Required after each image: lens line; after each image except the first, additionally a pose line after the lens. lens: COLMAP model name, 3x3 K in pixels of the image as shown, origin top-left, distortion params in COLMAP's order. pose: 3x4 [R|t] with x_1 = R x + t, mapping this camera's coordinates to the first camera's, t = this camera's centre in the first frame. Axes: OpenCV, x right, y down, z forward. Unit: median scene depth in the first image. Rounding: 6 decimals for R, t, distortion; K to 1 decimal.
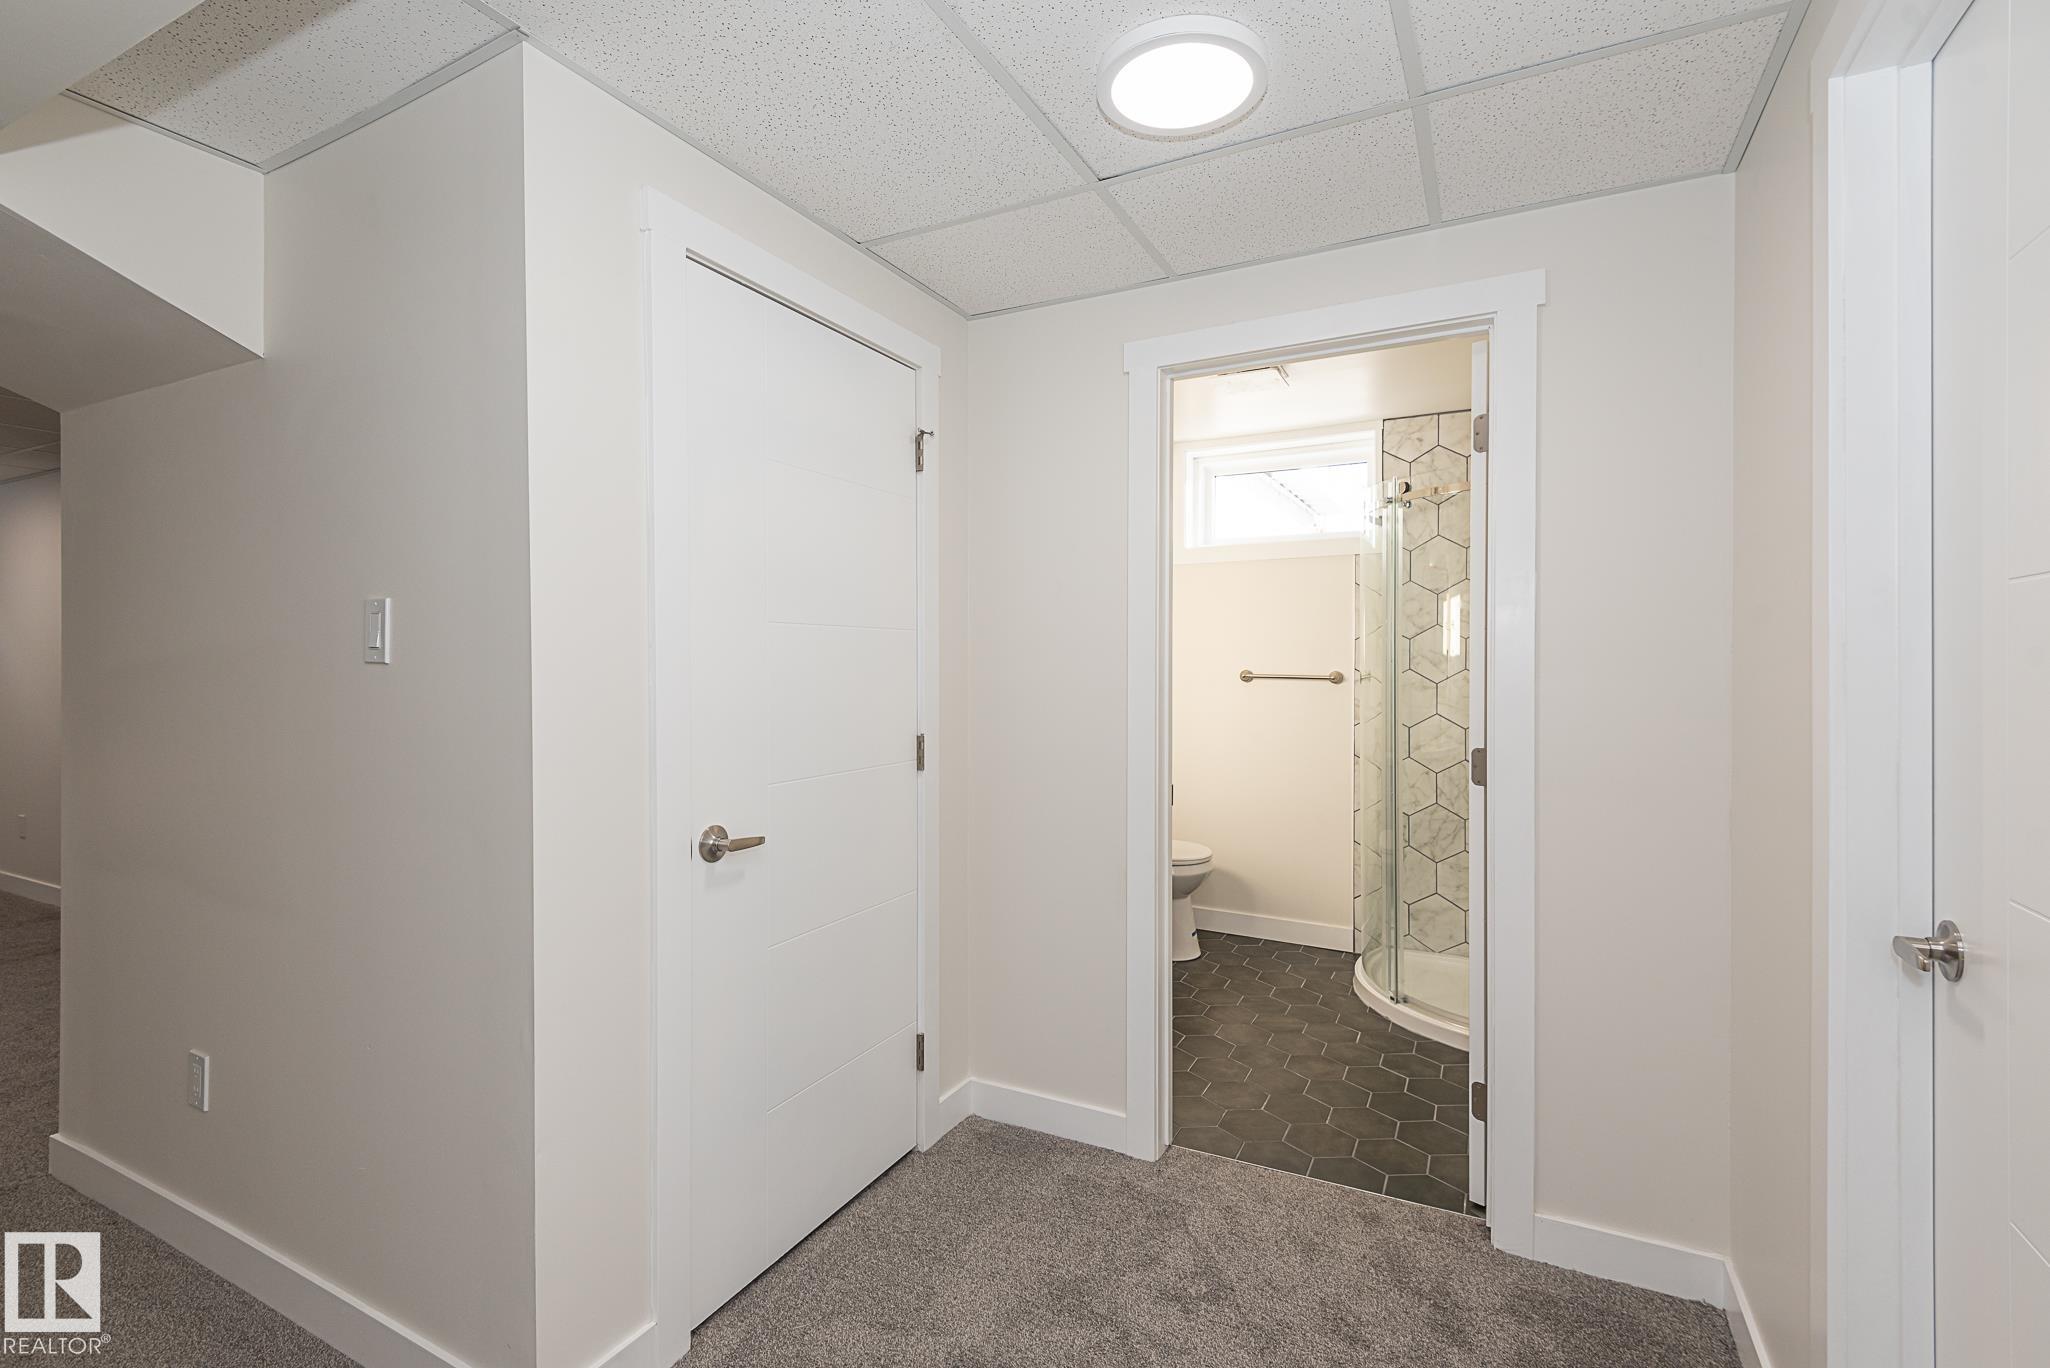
lens RADIAL K [[970.6, 0, 1026.5], [0, 970.6, 655.9], [0, 0, 1]] dist [0.022239, -0.012487]
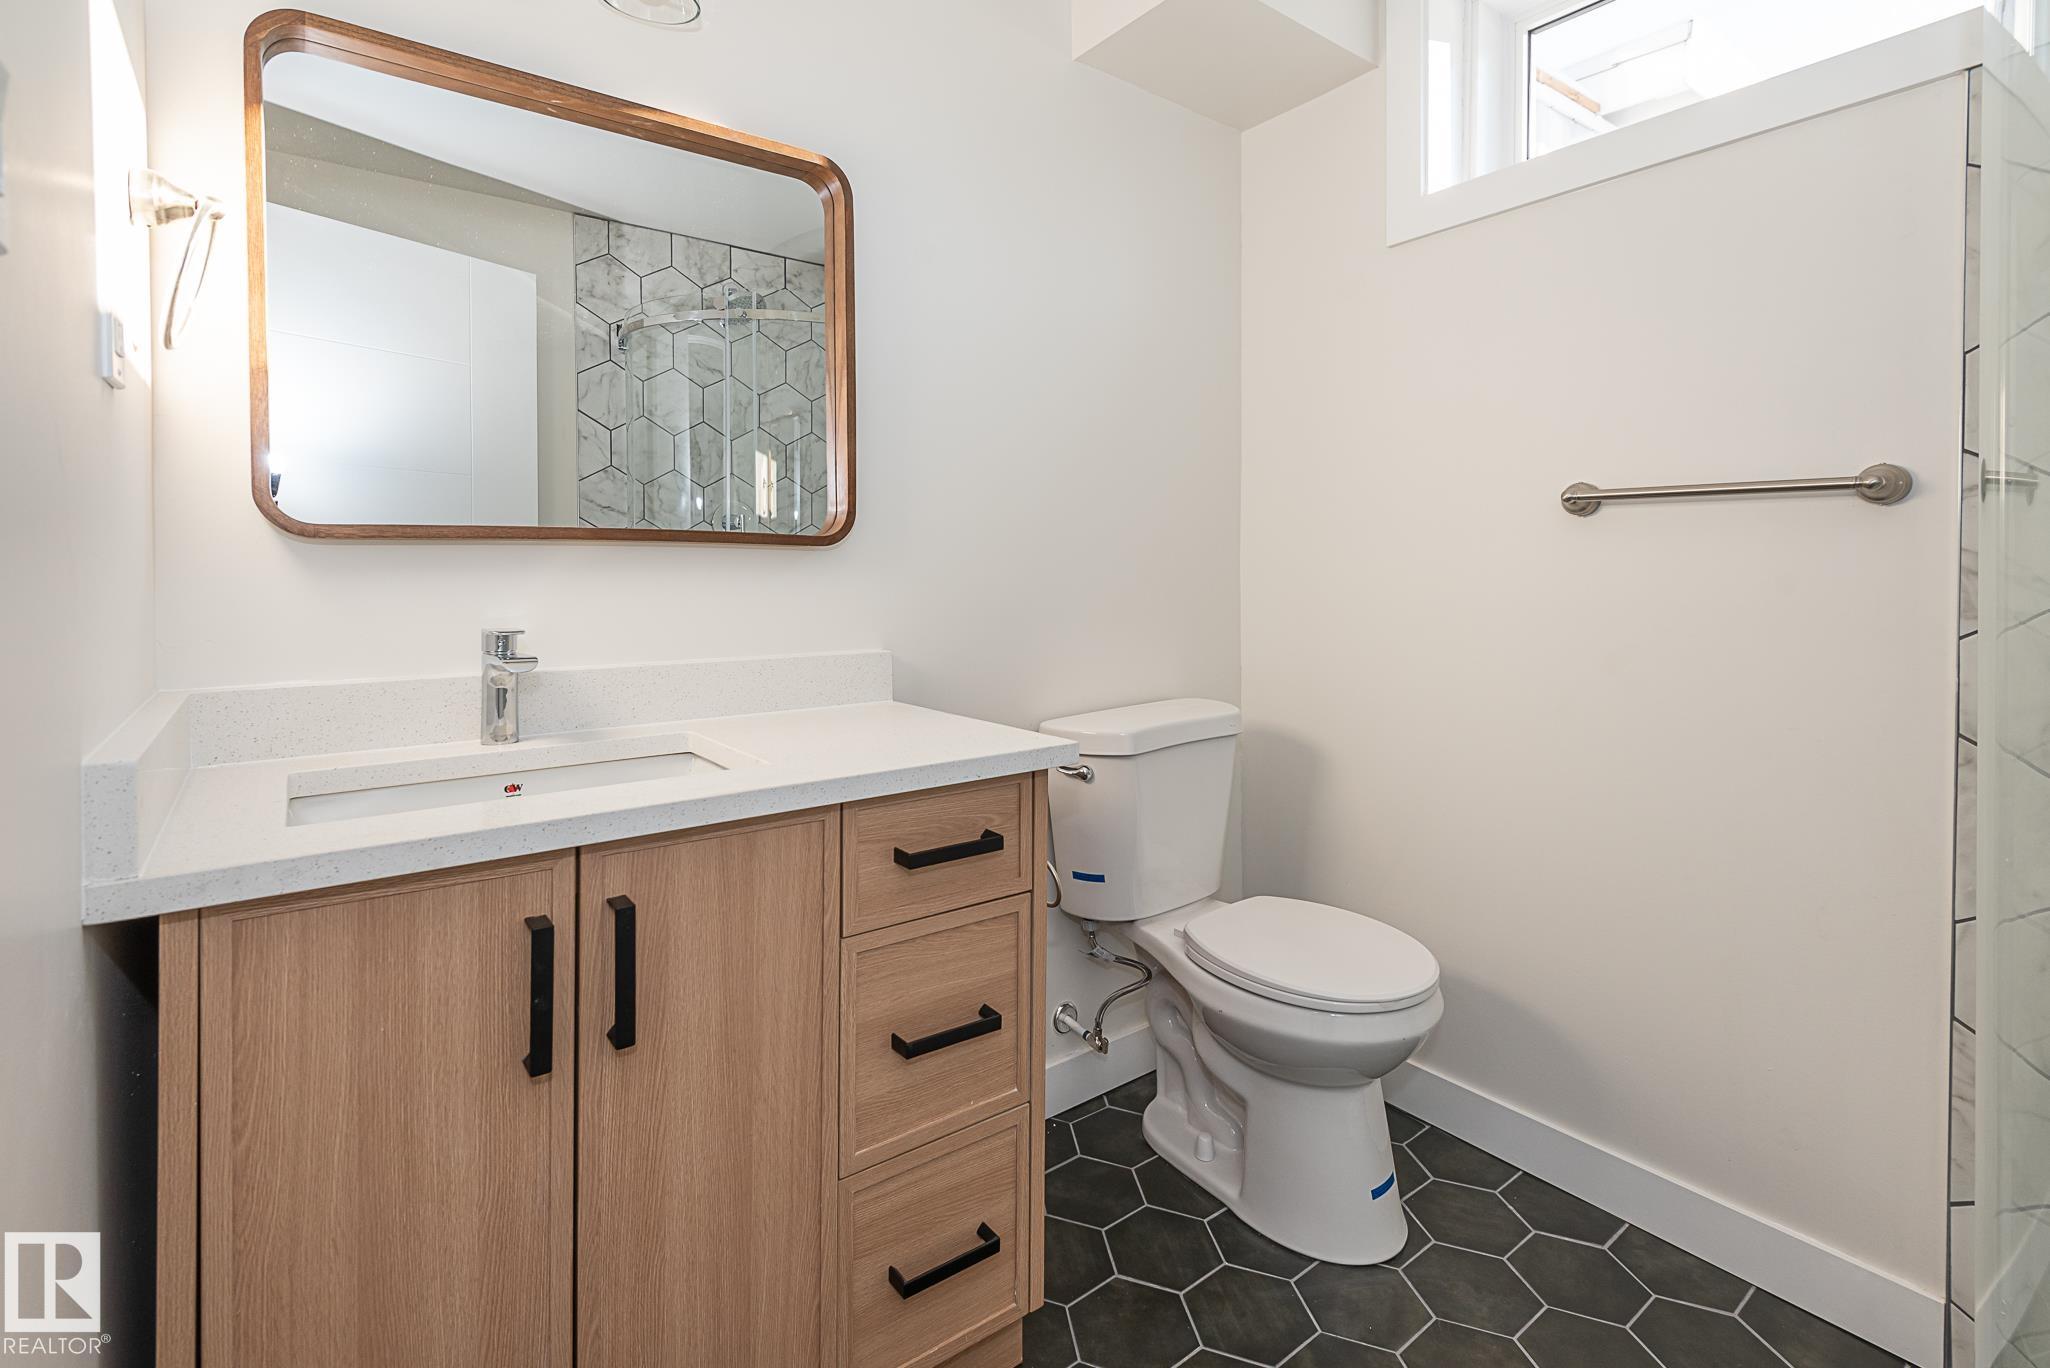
lens RADIAL K [[970.6, 0, 1007.2], [0, 970.6, 563.6], [0, 0, 1]] dist [0.022239, -0.012487]
pose [[0.895783, 0.003408, -0.444479, 0.213921], [0.001065, 0.999951, 0.009813, 0.045153], [0.444490, -0.009264, 0.895736, 0.614326]]
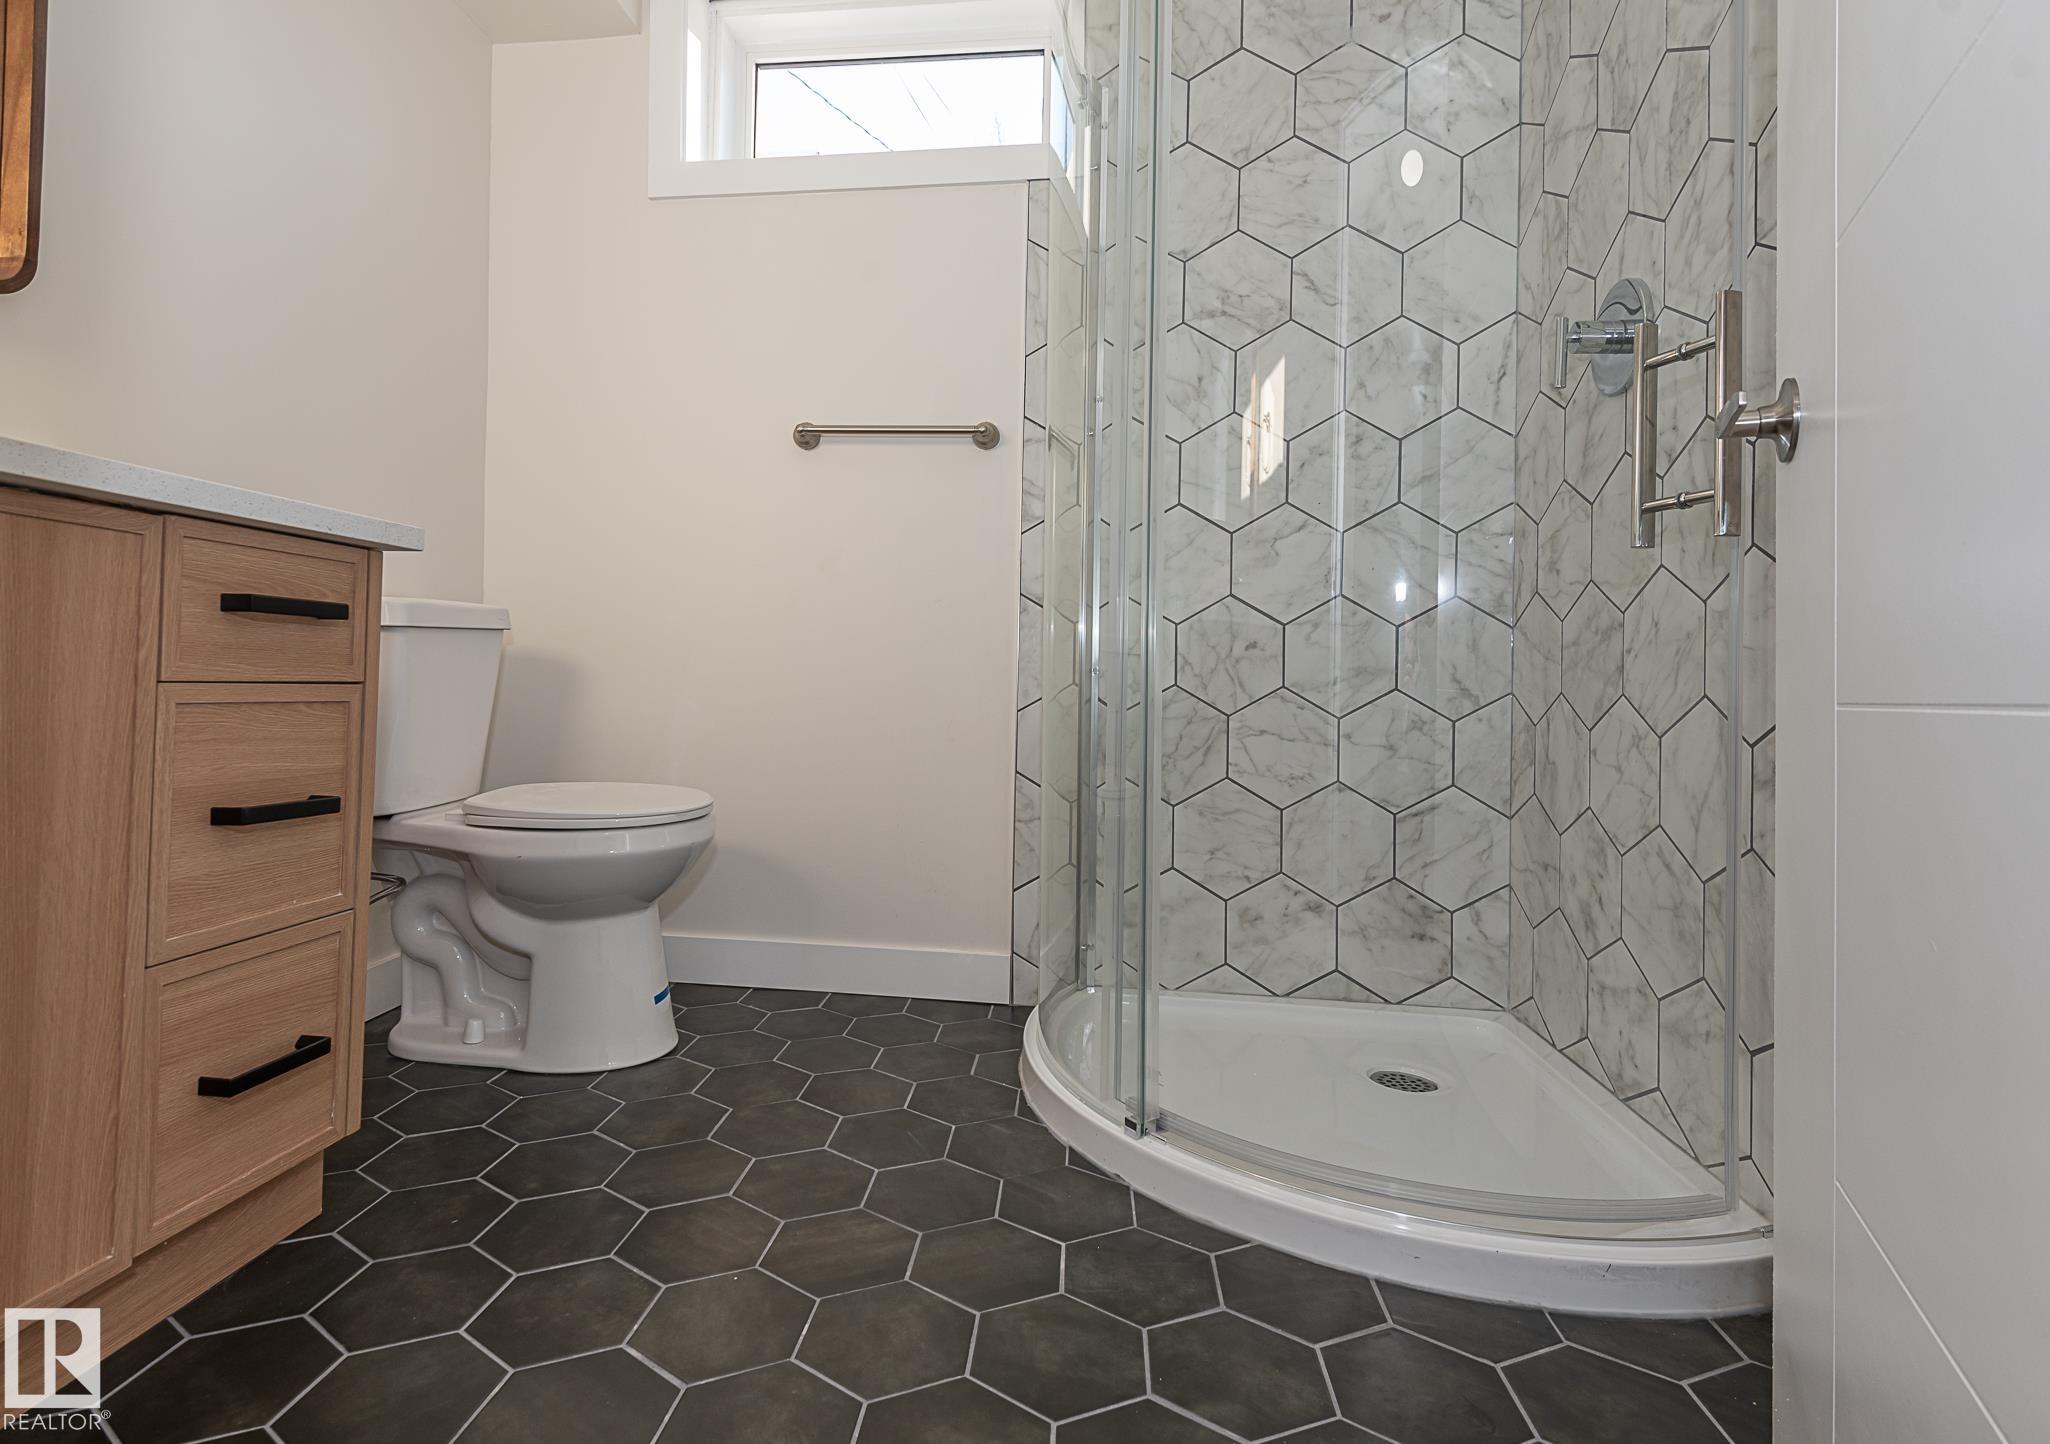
lens RADIAL K [[1059.1, 0, 994.8], [0, 1059.1, 652.7], [0, 0, 1]] dist [0.027473, -0.014722]
pose [[0.935646, 0.025286, 0.352034, 0.145884], [-0.017840, 0.999544, -0.024379, 0.149924], [-0.352490, 0.016530, 0.935670, 0.530618]]
